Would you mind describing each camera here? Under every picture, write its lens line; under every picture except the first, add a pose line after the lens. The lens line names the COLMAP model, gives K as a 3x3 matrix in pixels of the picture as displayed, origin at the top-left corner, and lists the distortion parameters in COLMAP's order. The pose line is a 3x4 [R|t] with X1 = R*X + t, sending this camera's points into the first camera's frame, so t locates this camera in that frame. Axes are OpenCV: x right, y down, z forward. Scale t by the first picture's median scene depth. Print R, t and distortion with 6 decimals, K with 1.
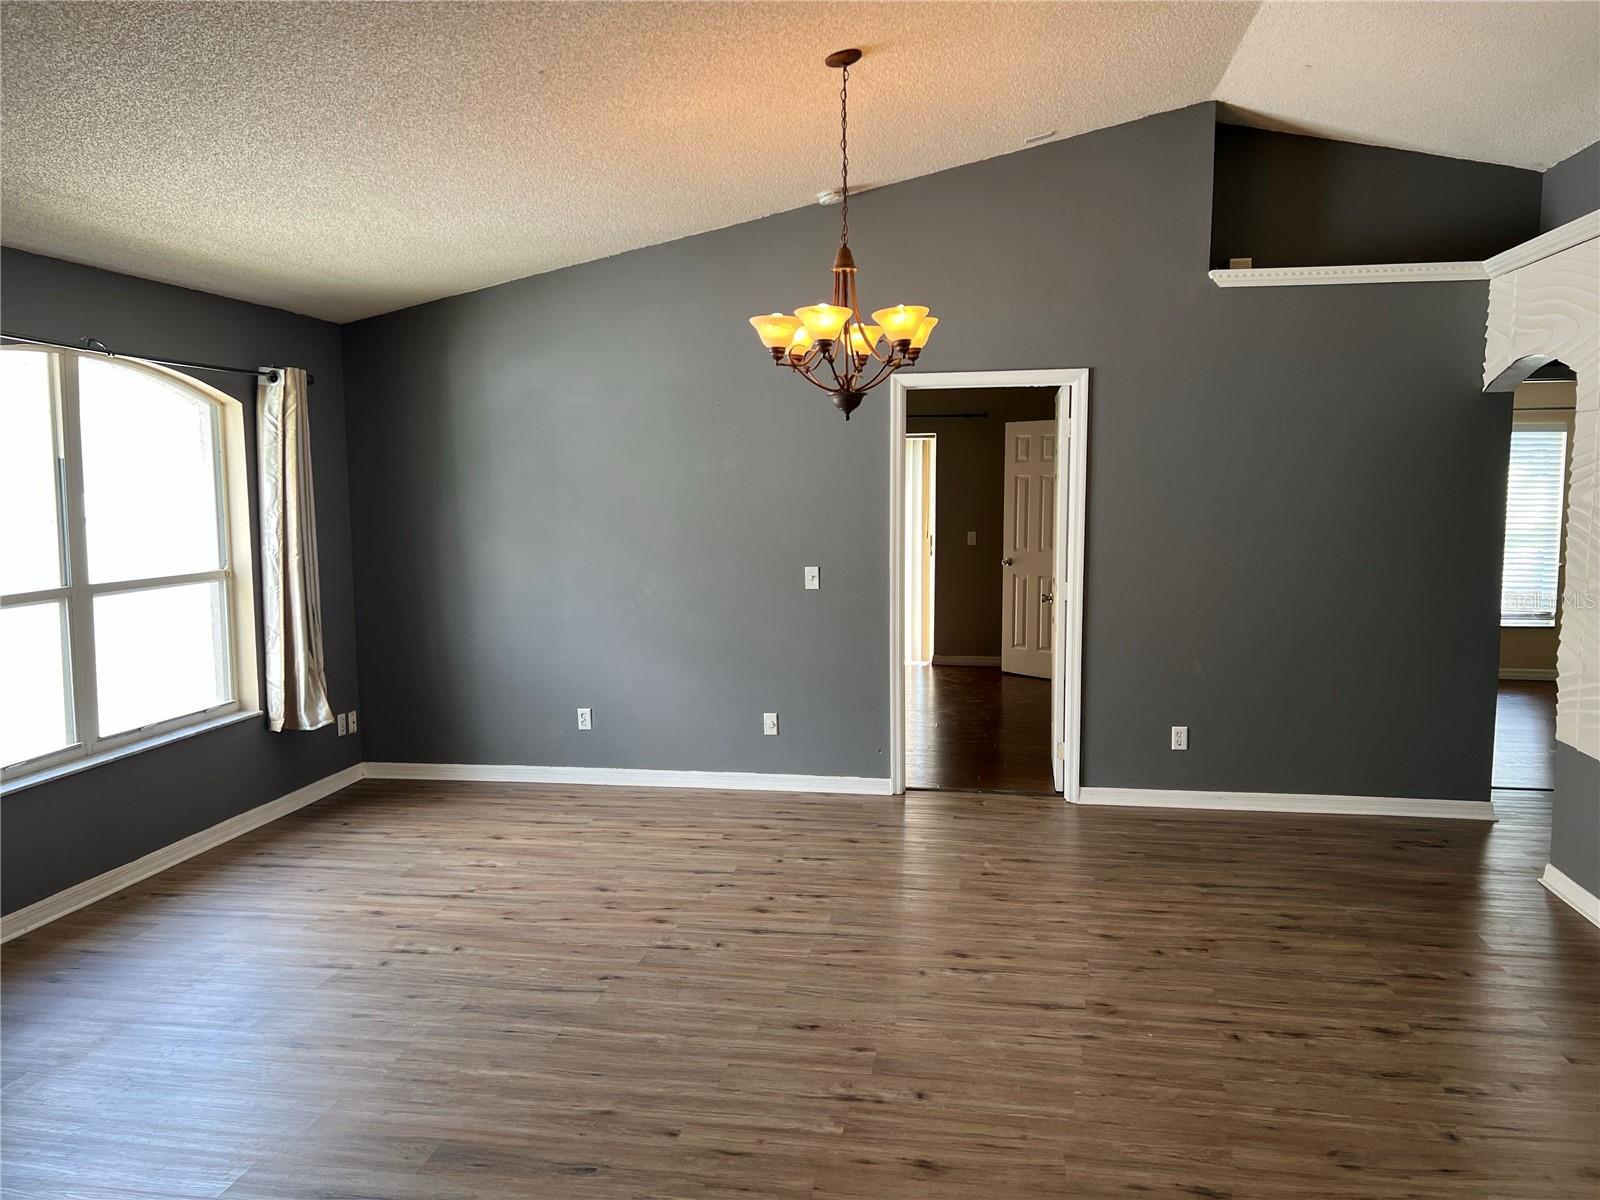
lens RADIAL K [[1204.2, 0, 809.5], [0, 1204.2, 607.2], [0, 0, 1]] dist [0.058689, -0.066769]
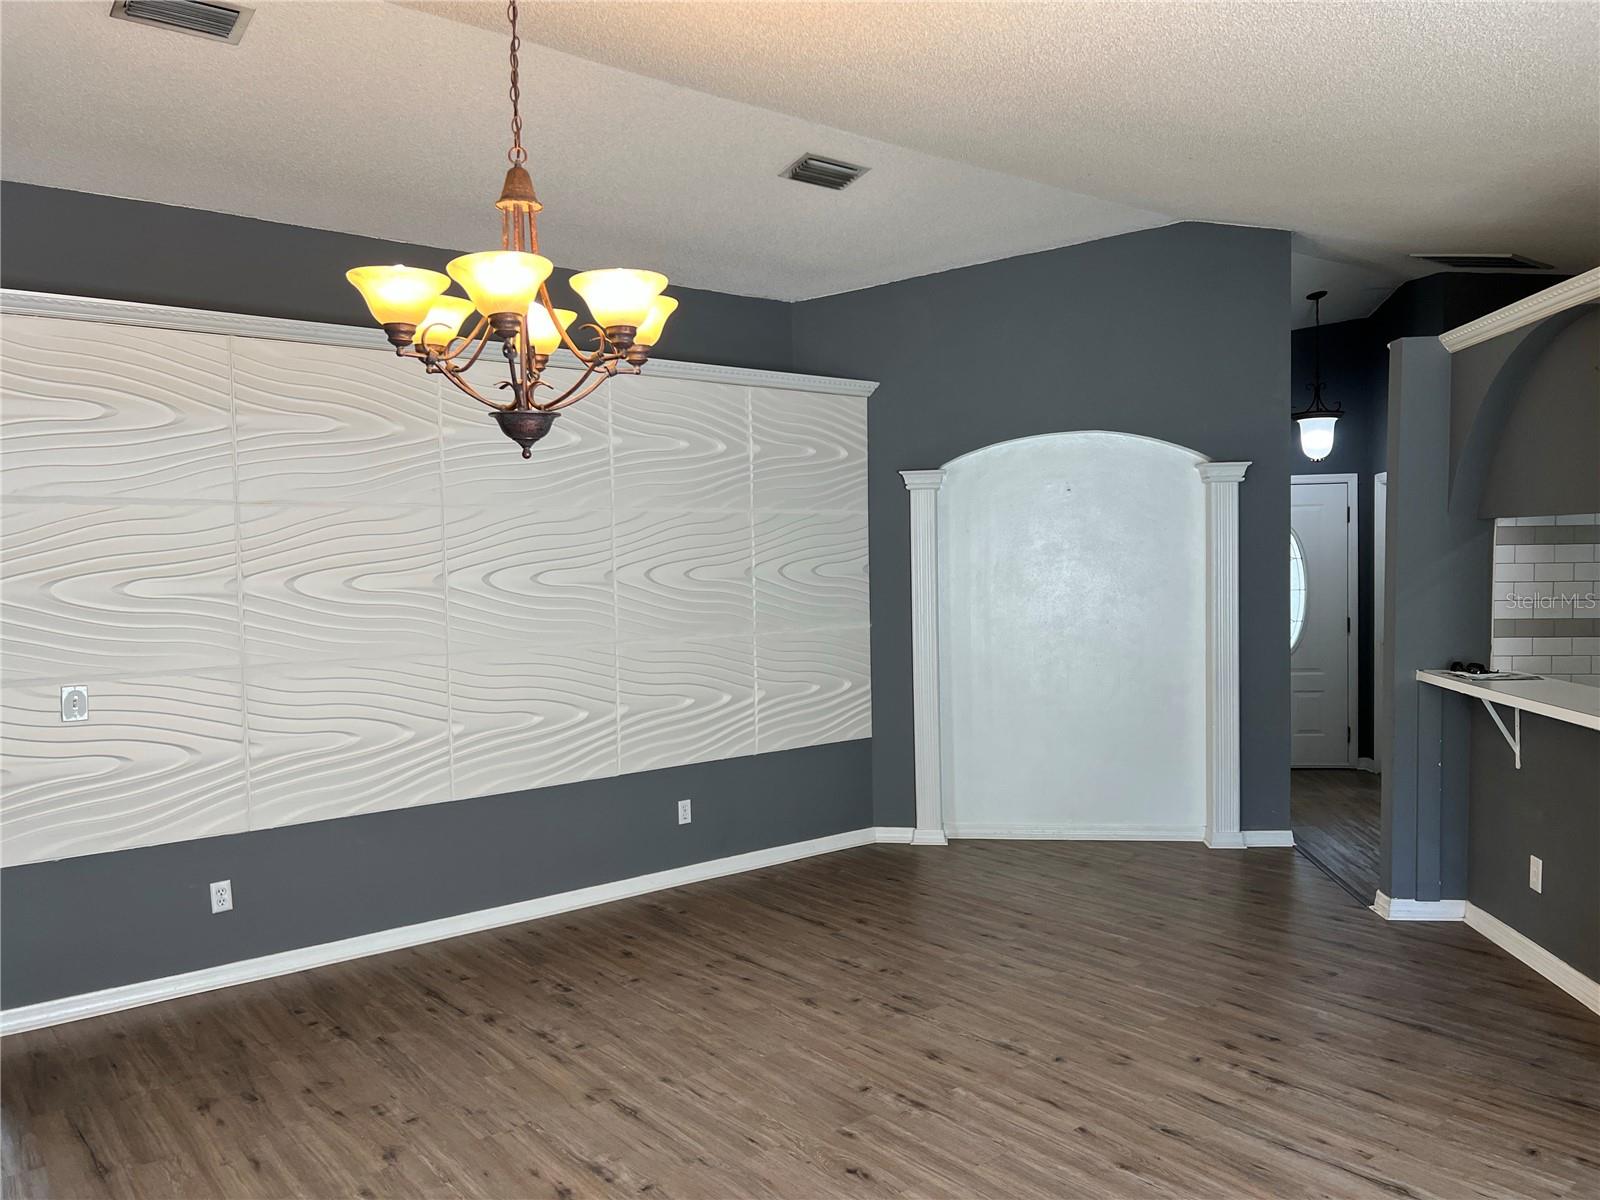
lens RADIAL K [[1204.2, 0, 815.3], [0, 1204.2, 608.4], [0, 0, 1]] dist [0.058689, -0.066769]
pose [[-0.752213, -0.011380, 0.658822, -0.440011], [0.088658, 0.989011, 0.118309, -0.132173], [-0.652929, 0.147403, -0.742938, 1.279653]]
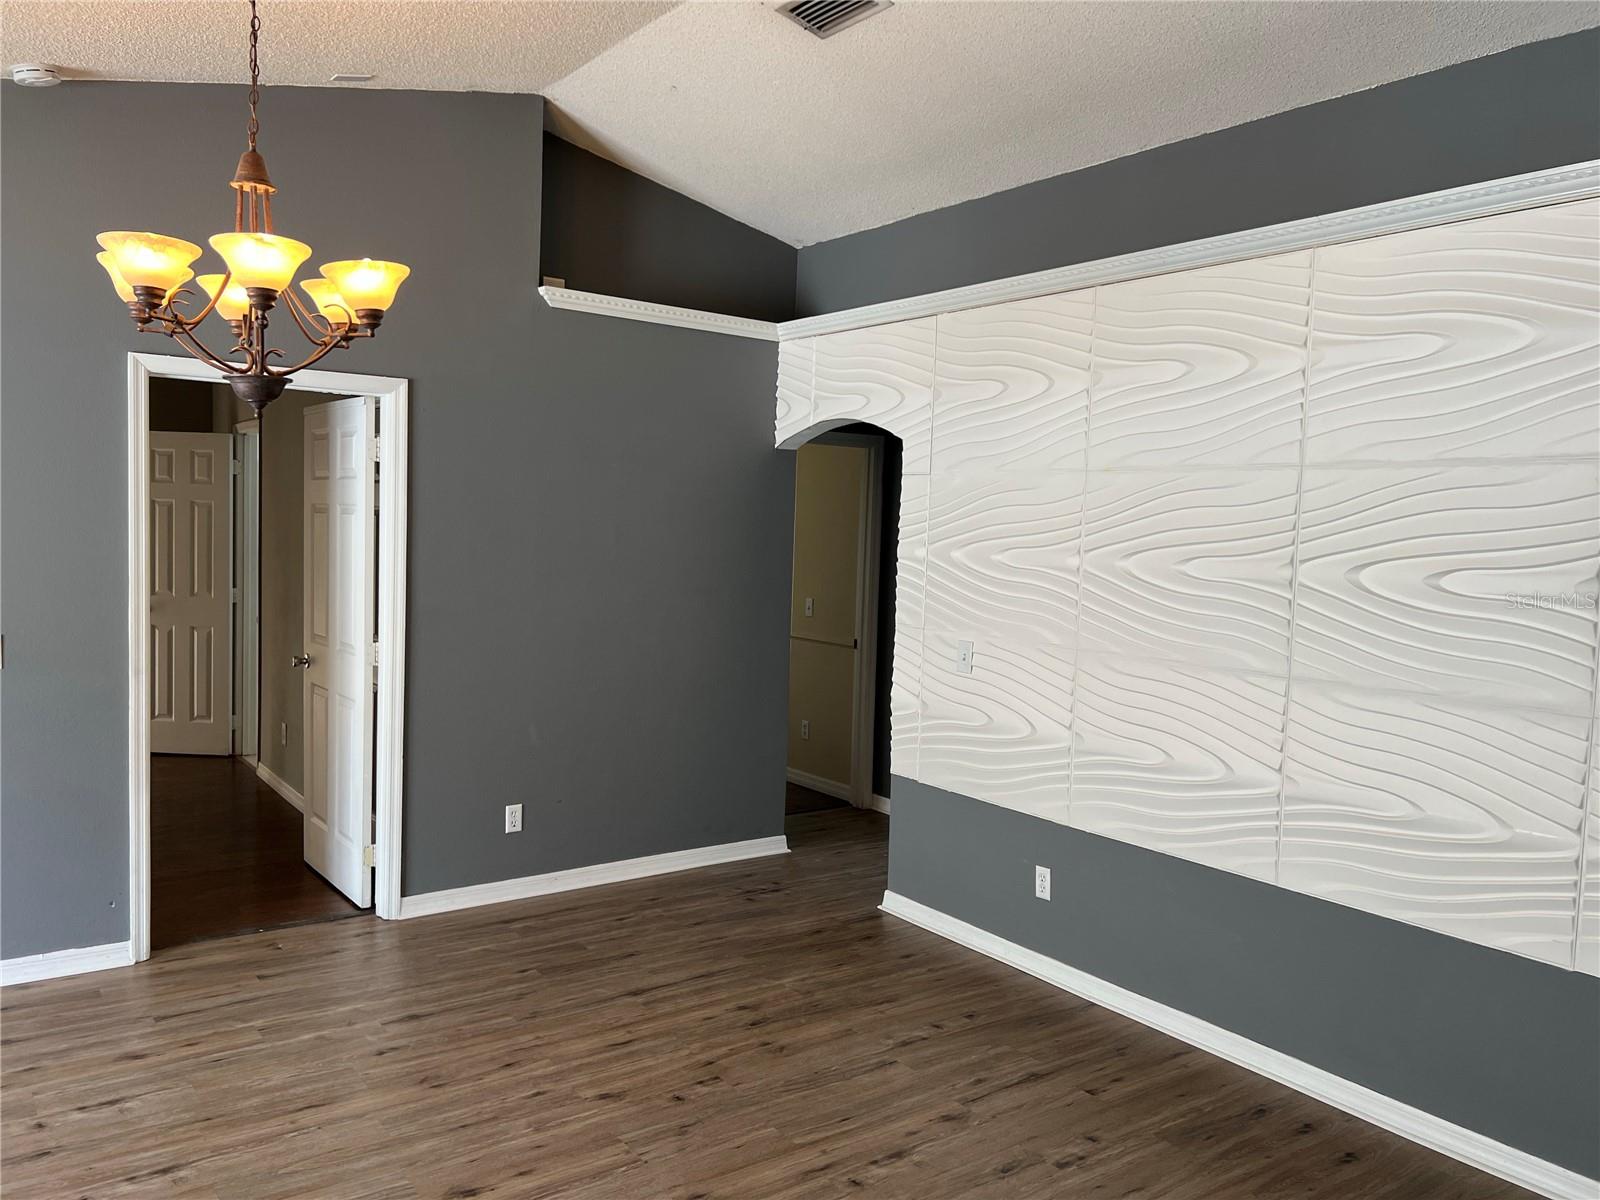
lens RADIAL K [[1204.2, 0, 806.9], [0, 1204.2, 602.9], [0, 0, 1]] dist [0.058689, -0.066769]
pose [[0.695233, -0.018428, 0.718549, -0.219503], [0.038525, 0.999190, -0.011648, -0.036337], [-0.717752, 0.035780, 0.695379, 0.322096]]
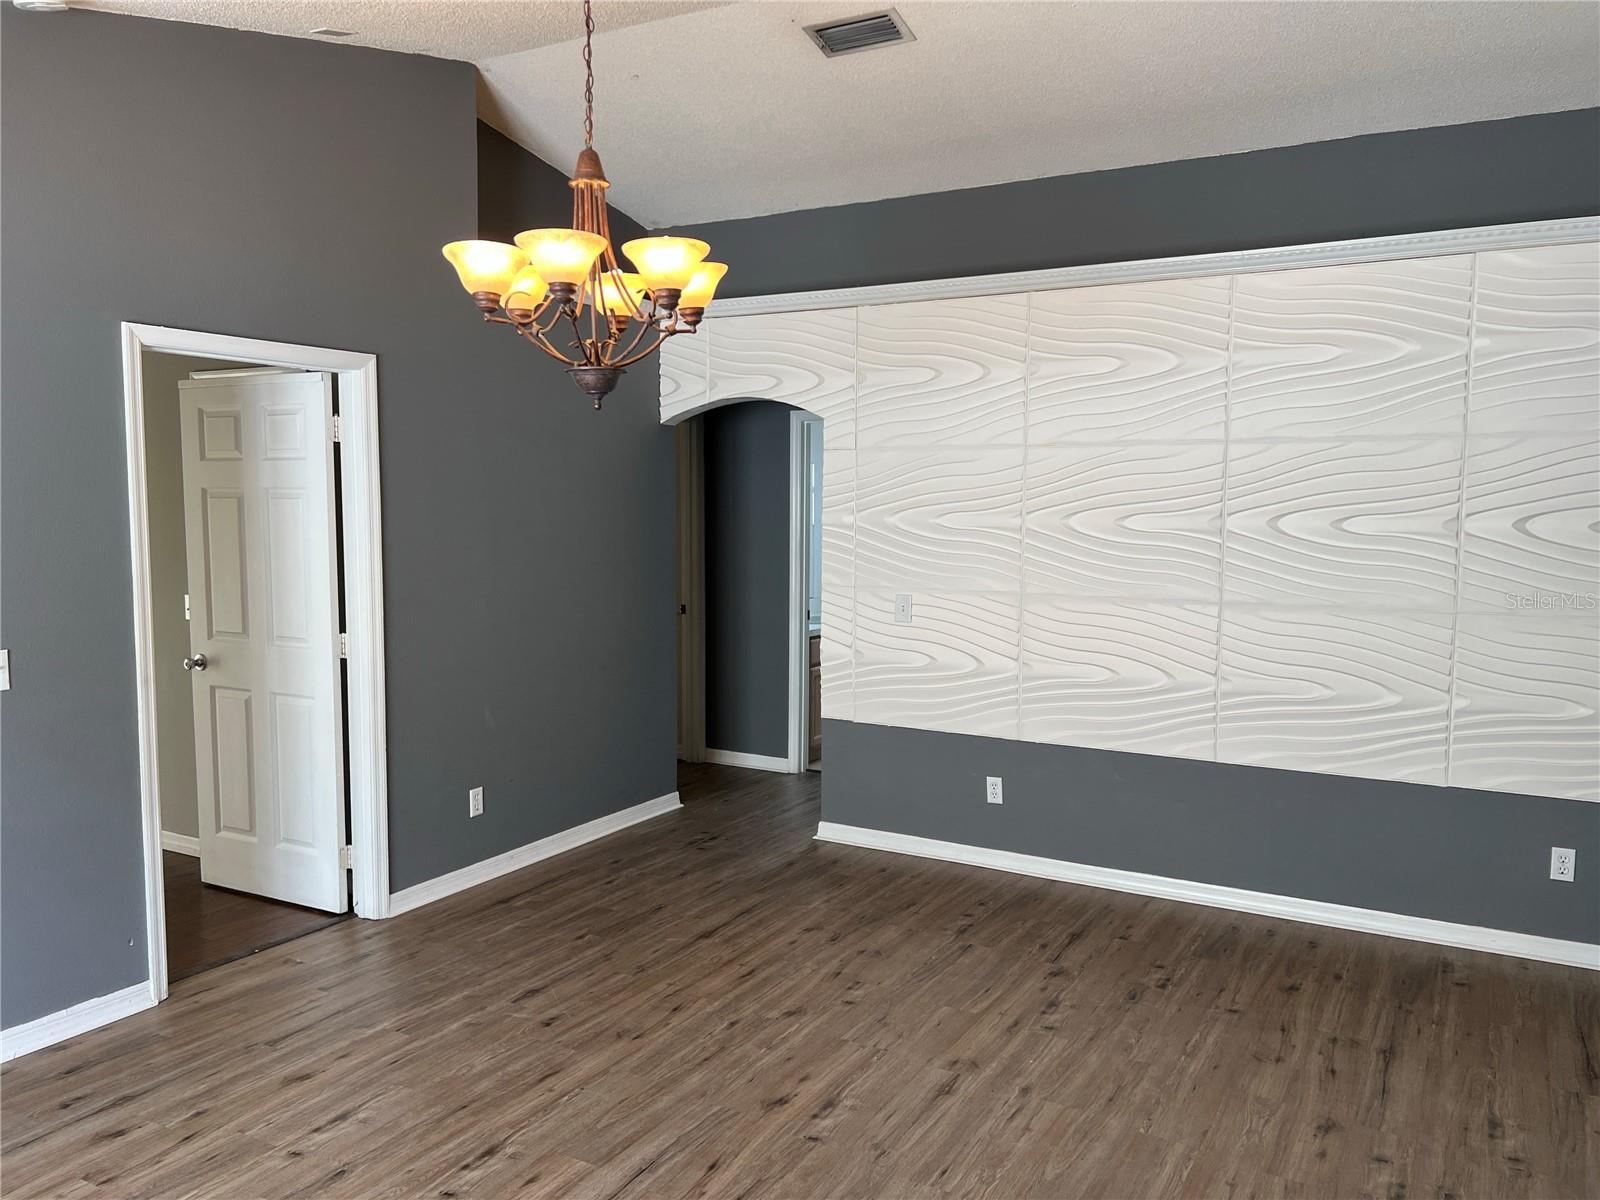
lens RADIAL K [[1204.2, 0, 812.9], [0, 1204.2, 608.7], [0, 0, 1]] dist [0.058689, -0.066769]
pose [[0.341124, -0.077596, 0.936810, -0.532782], [0.091185, 0.994619, 0.049181, -0.063484], [-0.935585, 0.068646, 0.346364, 0.623281]]
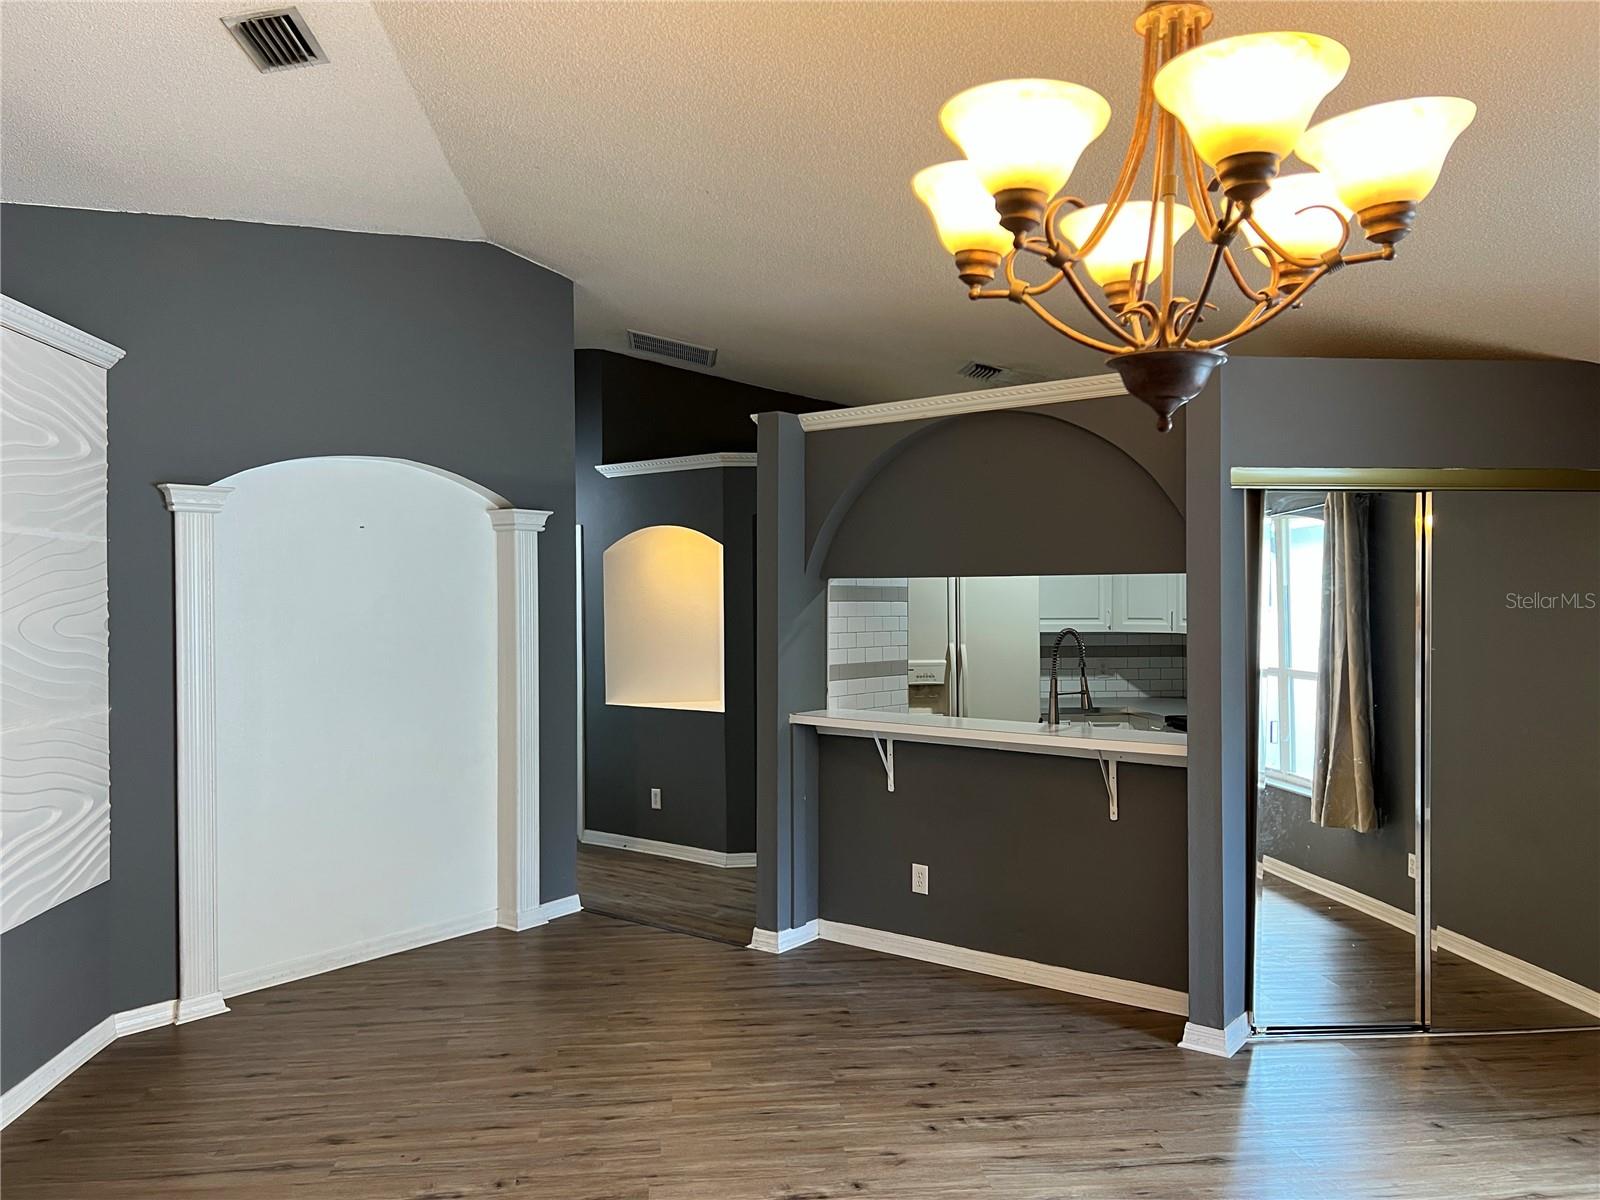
lens RADIAL K [[1204.2, 0, 801.8], [0, 1204.2, 604.6], [0, 0, 1]] dist [0.058689, -0.066769]
pose [[-0.960049, 0.010670, -0.279629, 0.222925], [-0.019349, 0.994350, 0.104373, -0.131211], [0.279163, 0.105613, -0.954418, 1.240927]]
